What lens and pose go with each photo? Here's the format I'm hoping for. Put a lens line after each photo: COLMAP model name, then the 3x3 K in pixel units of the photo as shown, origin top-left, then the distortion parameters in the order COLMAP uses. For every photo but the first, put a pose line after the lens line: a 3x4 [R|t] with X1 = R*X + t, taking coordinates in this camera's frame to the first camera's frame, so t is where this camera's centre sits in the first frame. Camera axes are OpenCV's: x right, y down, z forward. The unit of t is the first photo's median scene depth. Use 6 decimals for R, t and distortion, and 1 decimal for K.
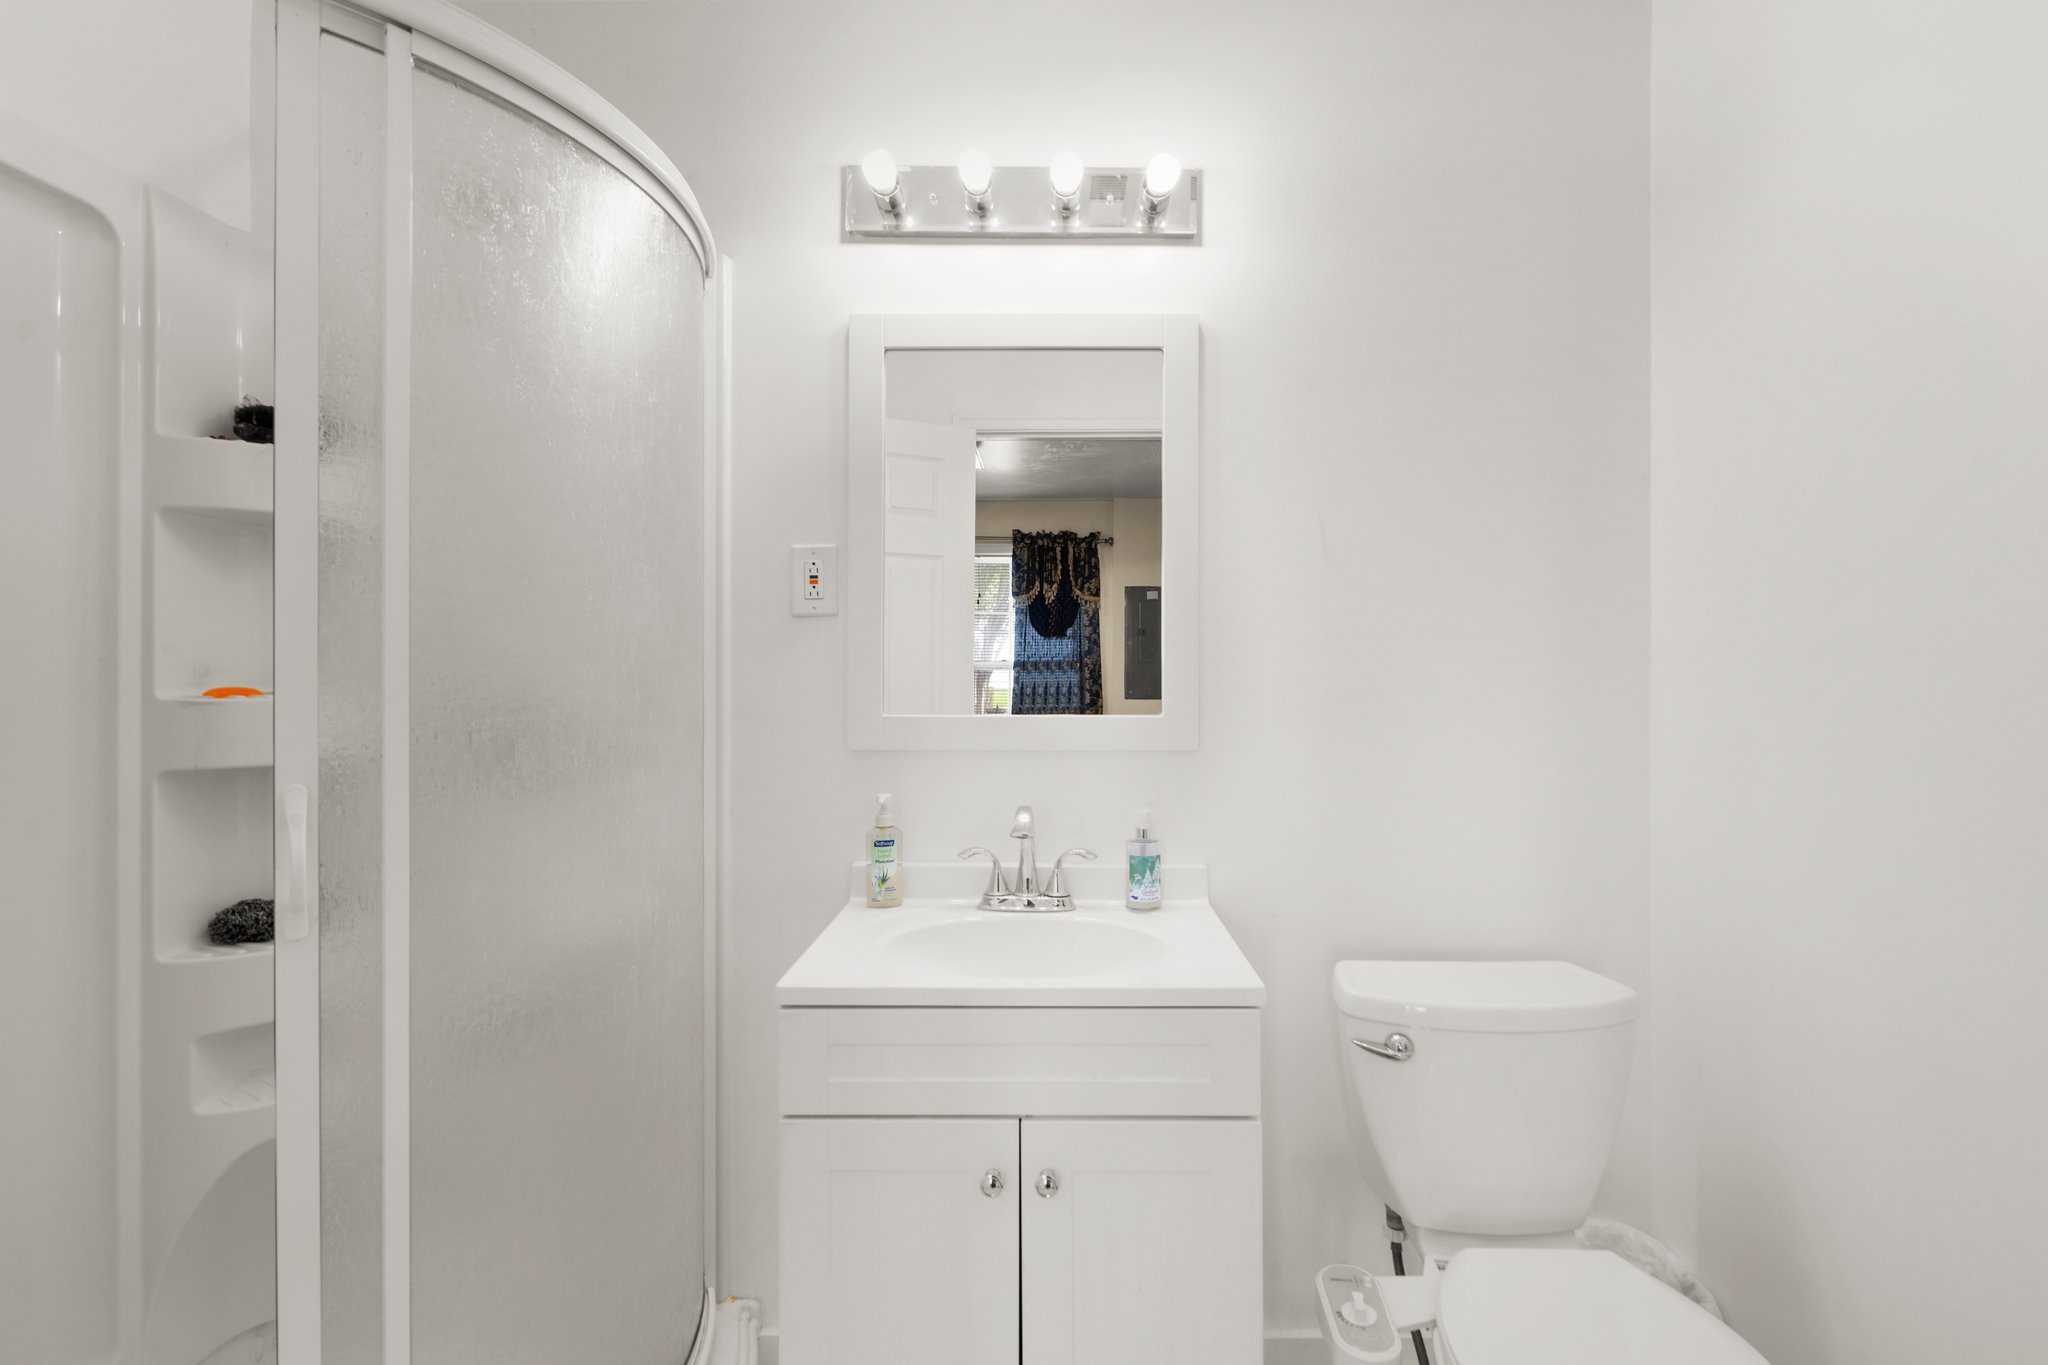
lens RADIAL K [[930.0, 0, 1037.8], [0, 930.0, 691.8], [0, 0, 1]] dist [-0.001171, -0.000144]
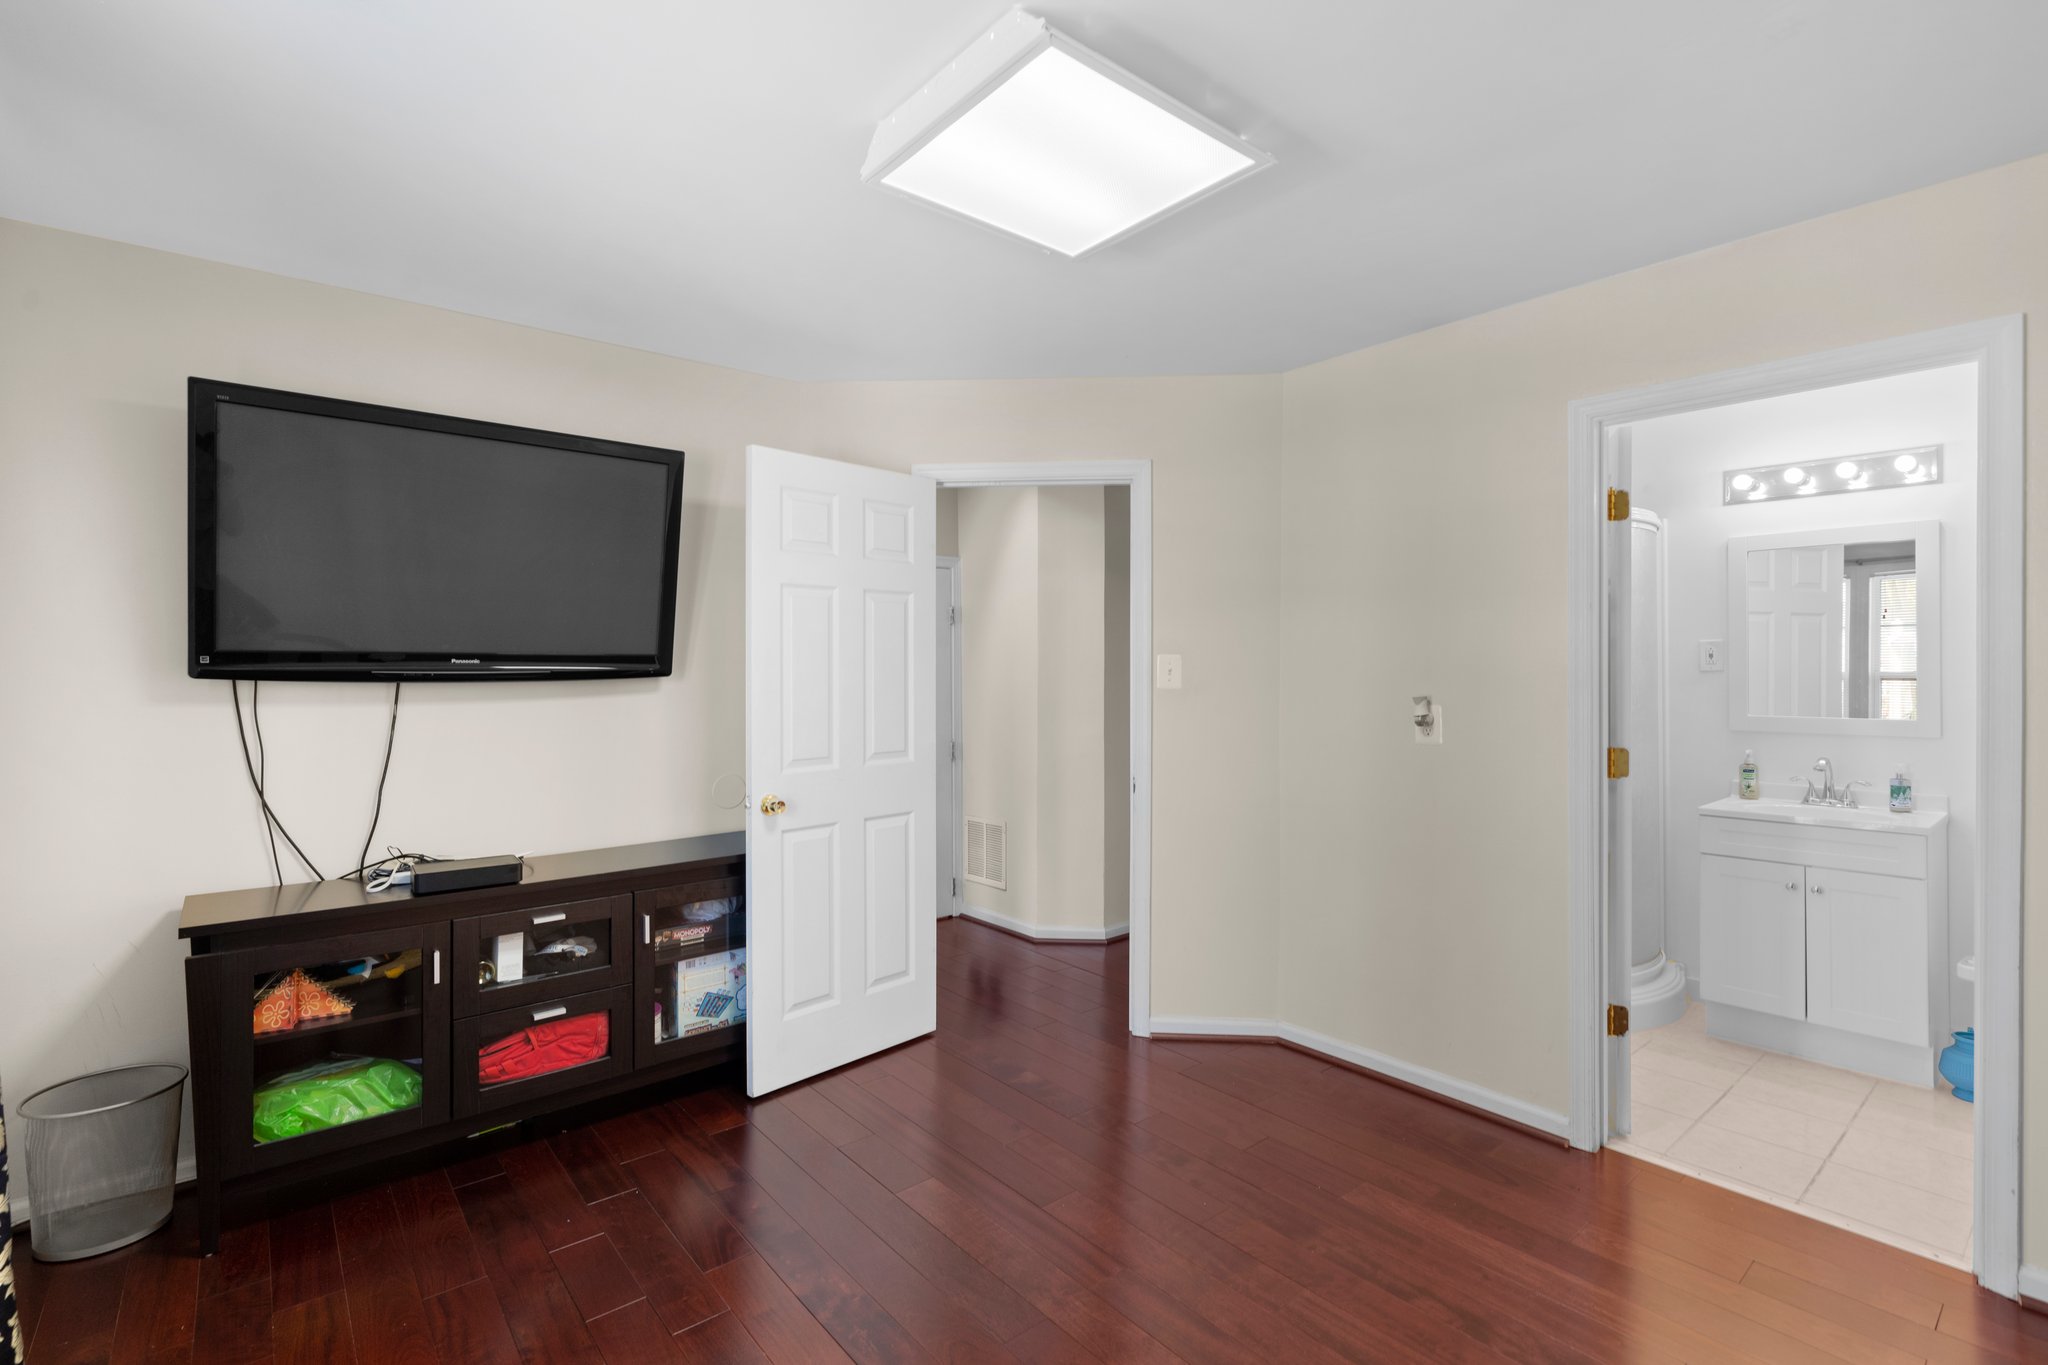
lens RADIAL K [[930.0, 0, 1037.8], [0, 930.0, 691.8], [0, 0, 1]] dist [-0.001171, -0.000144]
pose [[0.664275, 0.007263, -0.747453, 0.391019], [0.002601, 0.999924, 0.012028, -0.069200], [0.747484, -0.009934, 0.664205, -1.878431]]
